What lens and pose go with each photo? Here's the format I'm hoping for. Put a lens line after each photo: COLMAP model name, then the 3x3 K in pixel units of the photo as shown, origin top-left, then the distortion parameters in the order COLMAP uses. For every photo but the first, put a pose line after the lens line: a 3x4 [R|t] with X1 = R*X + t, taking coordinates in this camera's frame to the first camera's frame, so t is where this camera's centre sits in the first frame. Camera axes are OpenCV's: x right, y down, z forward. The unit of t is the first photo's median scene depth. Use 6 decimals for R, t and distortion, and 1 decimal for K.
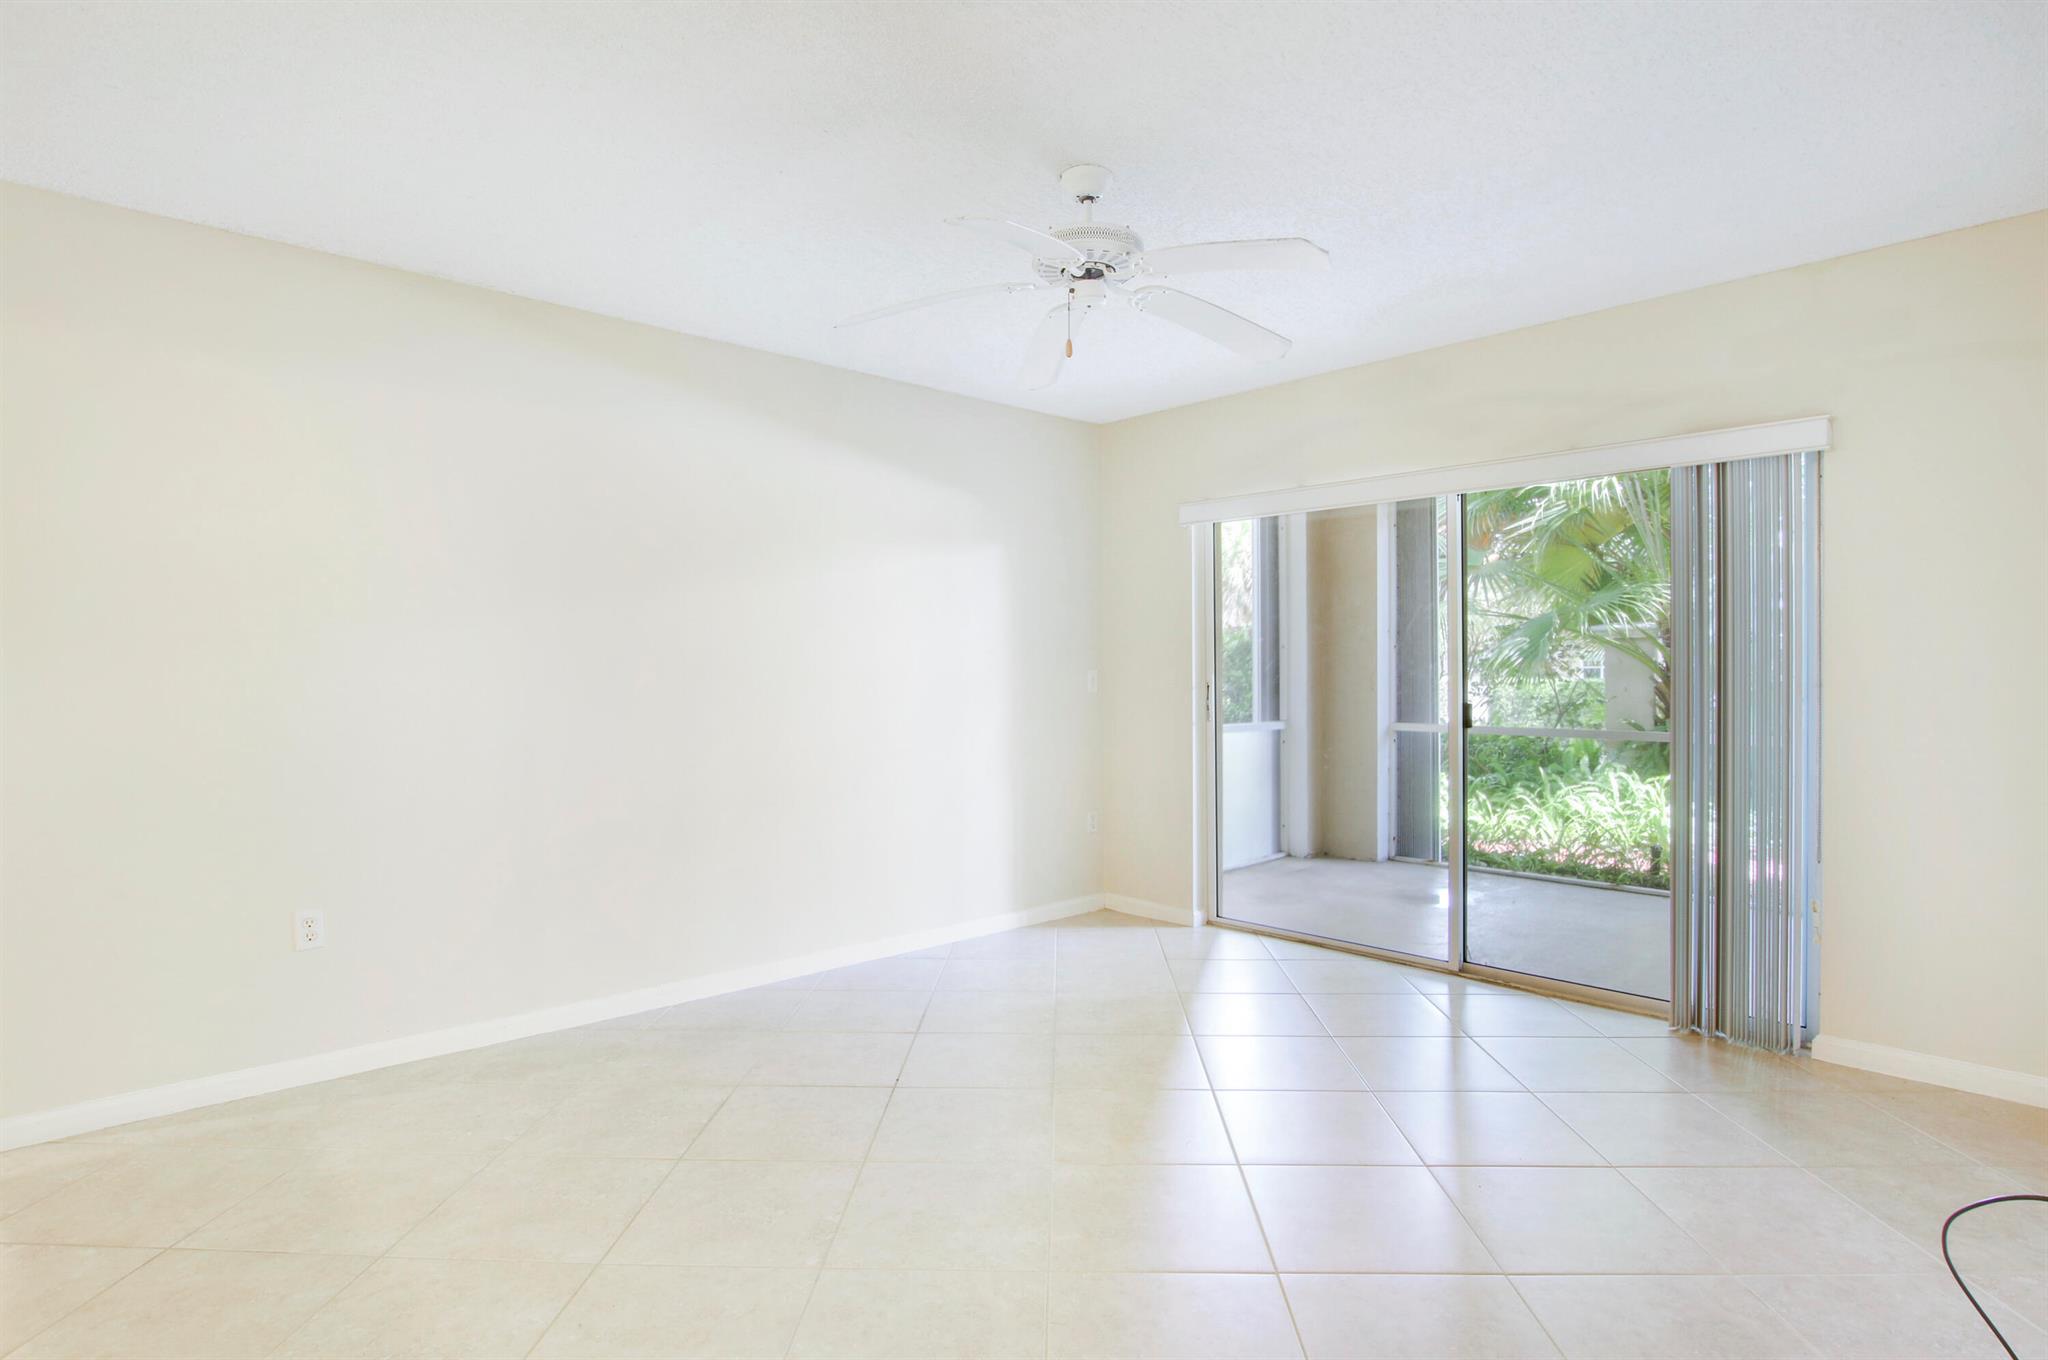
lens RADIAL K [[1024.4, 0, 1024.0], [0, 1024.4, 680.0], [0, 0, 1]] dist [-0.001001, 0.000529]
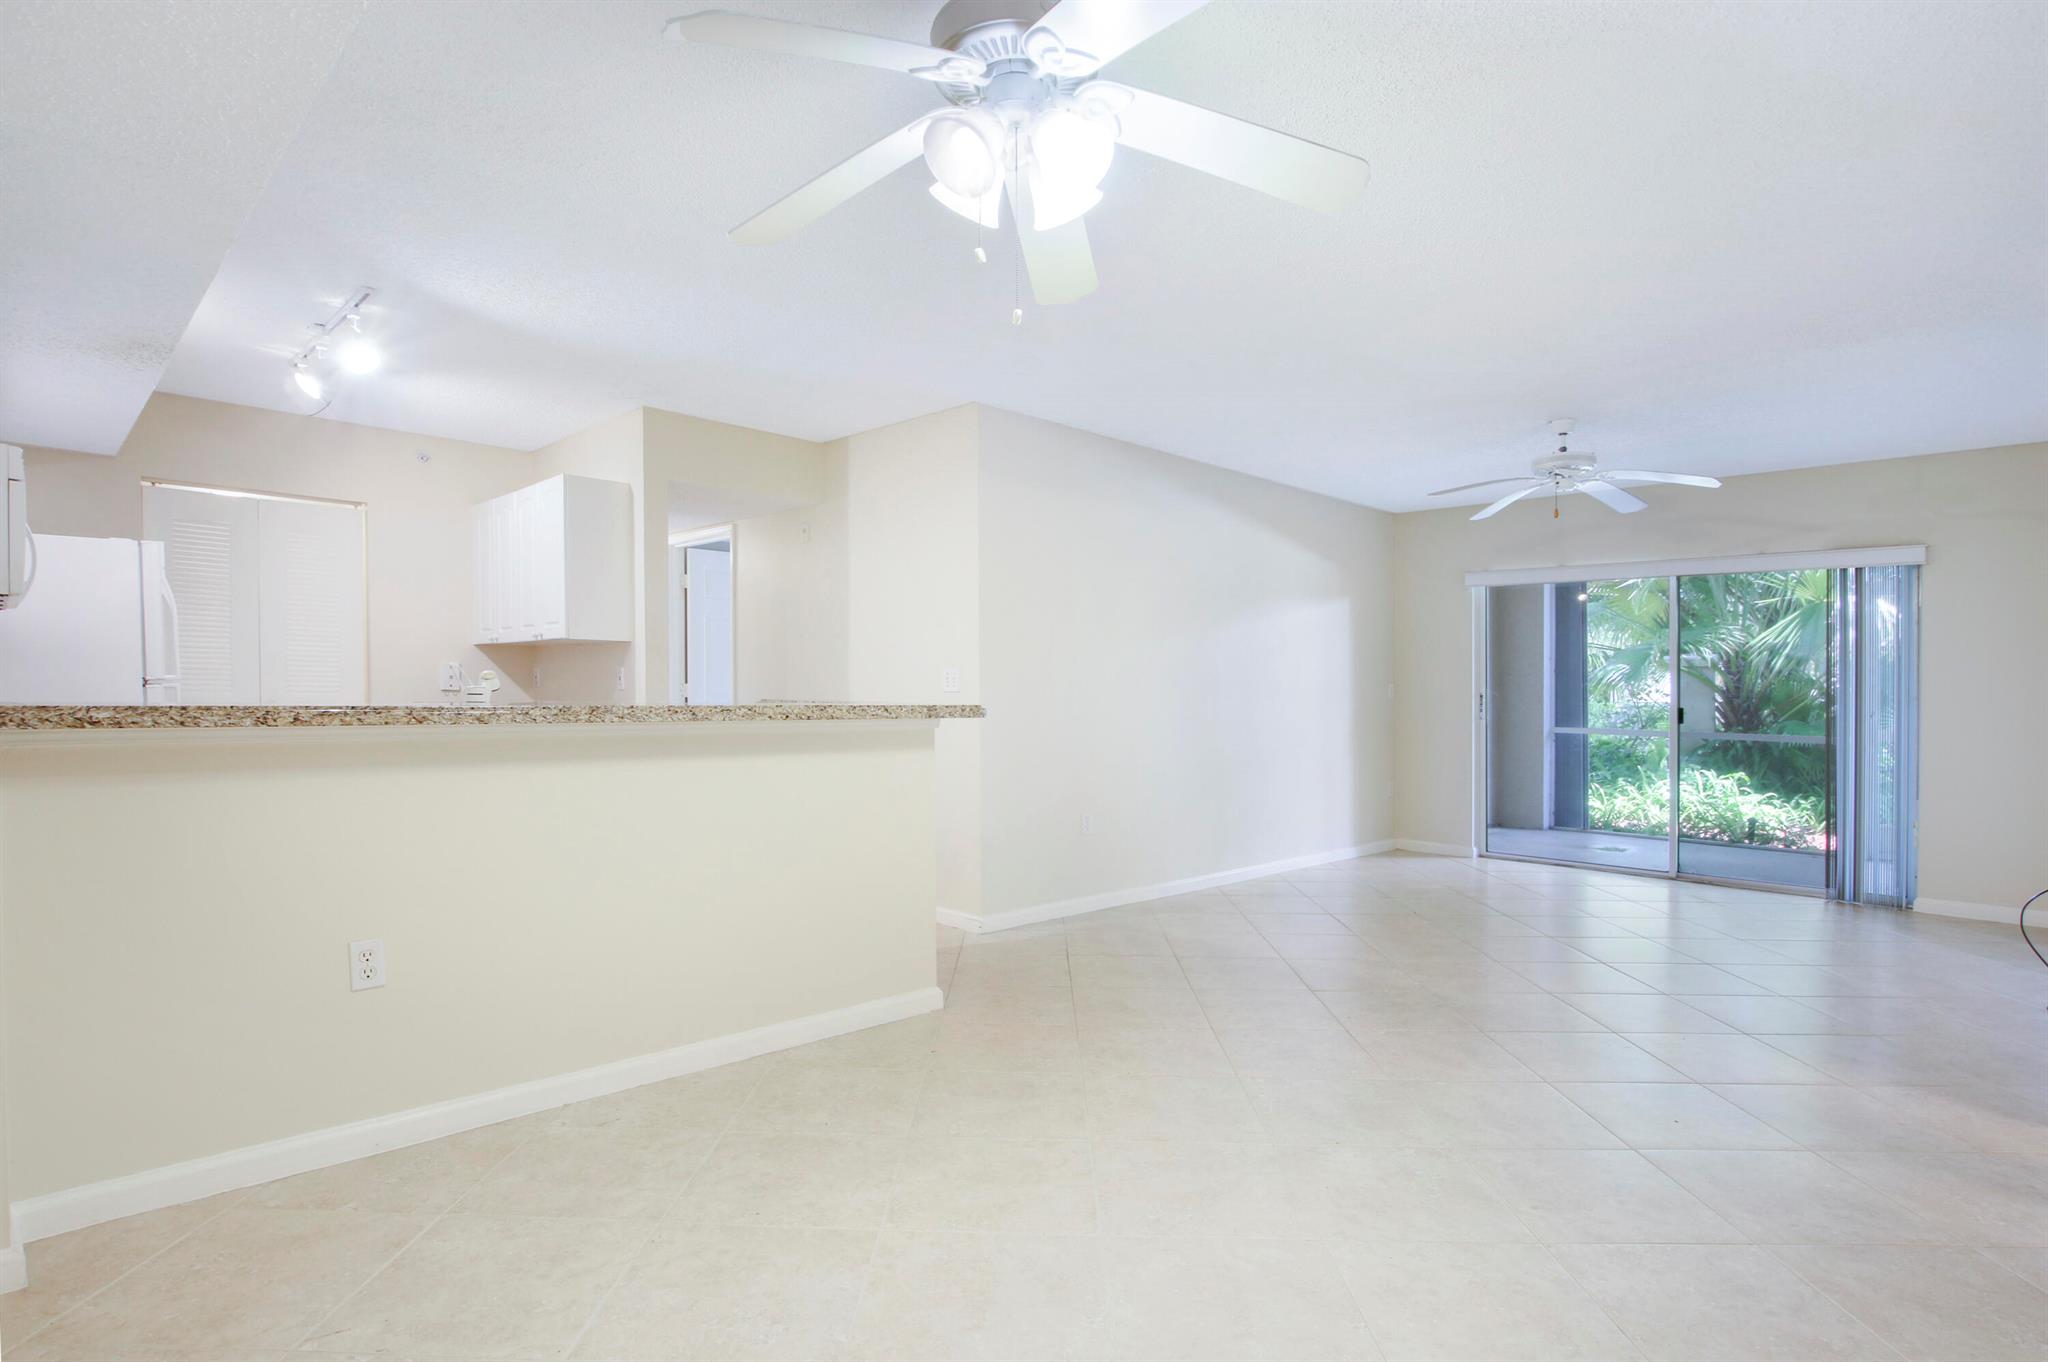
lens RADIAL K [[1024.4, 0, 1024.0], [0, 1024.4, 681.0], [0, 0, 1]] dist [-0.001001, 0.000529]
pose [[0.999628, 0.015924, 0.022135, -0.370686], [-0.015640, 0.999794, -0.012952, 0.009813], [-0.022337, 0.012601, 0.999671, -0.335039]]
